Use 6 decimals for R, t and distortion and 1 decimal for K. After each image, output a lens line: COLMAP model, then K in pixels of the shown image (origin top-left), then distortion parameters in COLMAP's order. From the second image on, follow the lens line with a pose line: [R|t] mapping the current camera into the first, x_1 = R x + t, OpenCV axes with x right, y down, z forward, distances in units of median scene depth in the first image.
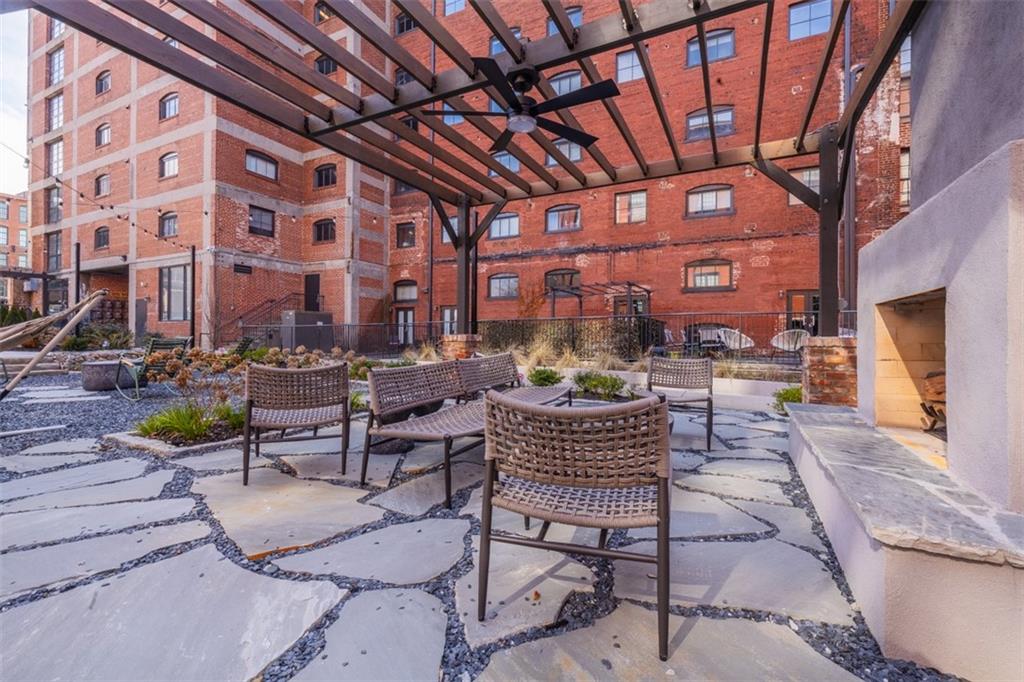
lens RADIAL K [[429.4, 0, 520.0], [0, 429.4, 335.3], [0, 0, 1]] dist [-0.000112, 0.000156]
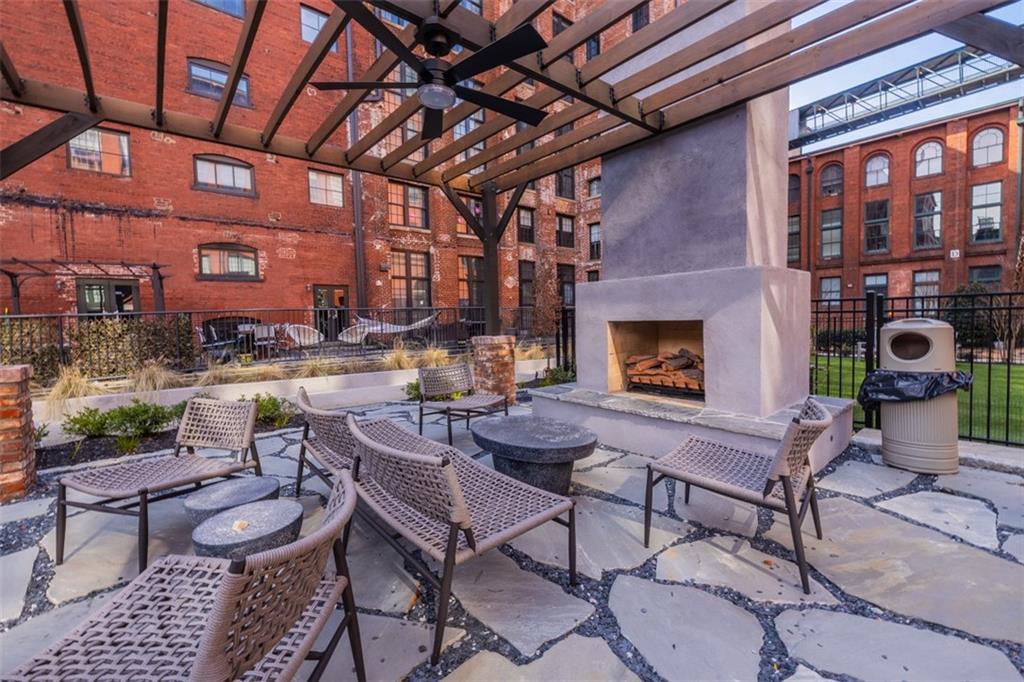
lens RADIAL K [[429.4, 0, 520.0], [0, 429.4, 335.3], [0, 0, 1]] dist [-0.000112, 0.000156]
pose [[0.383010, -0.059194, 0.921846, -0.114916], [0.027168, 0.998235, 0.052811, -0.015890], [-0.923345, 0.004818, 0.383942, 0.093755]]
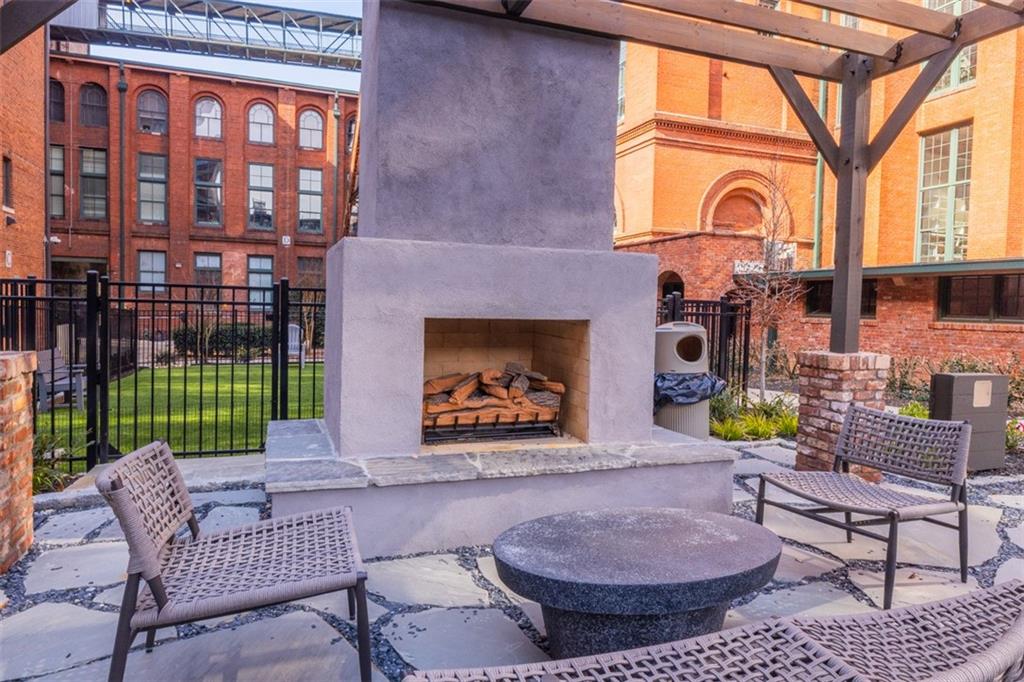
lens RADIAL K [[651.4, 0, 519.9], [0, 651.4, 332.8], [0, 0, 1]] dist [0.002577, -0.001863]
pose [[-0.732975, -0.056028, 0.677944, -0.031171], [-0.031399, 0.998327, 0.048559, -0.015705], [-0.679530, 0.014306, -0.733508, 0.256243]]
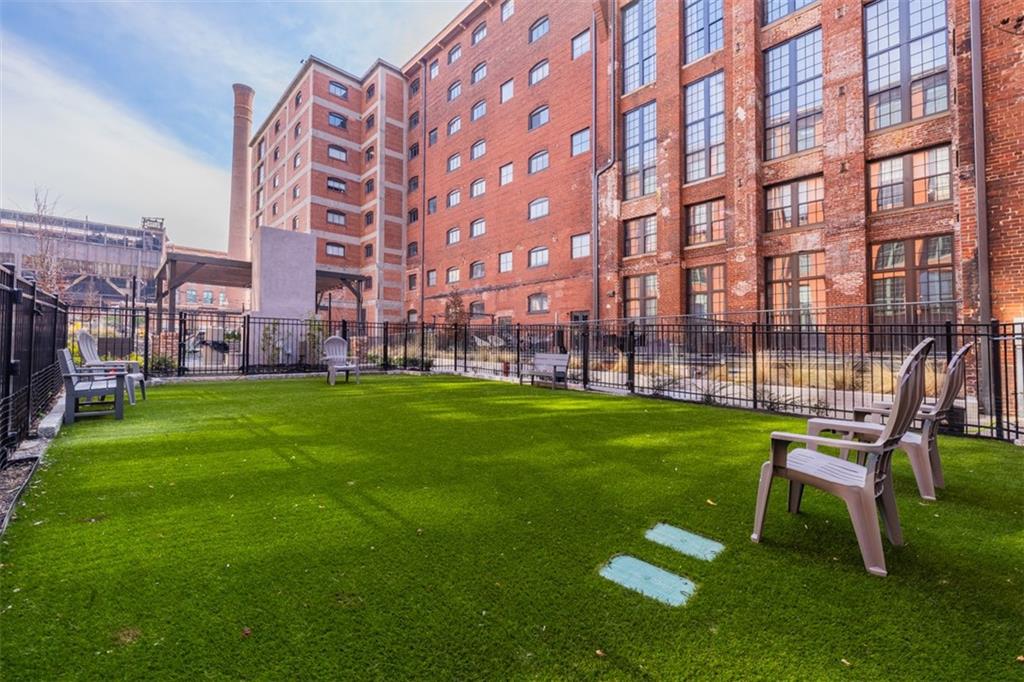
lens RADIAL K [[428.3, 0, 515.3], [0, 428.3, 335.2], [0, 0, 1]] dist [0.003563, 0.000162]
pose [[0.938397, -0.015989, -0.345188, 0.700812], [0.004210, 0.999384, -0.034844, 0.025768], [0.345533, 0.031244, 0.937886, -0.398827]]
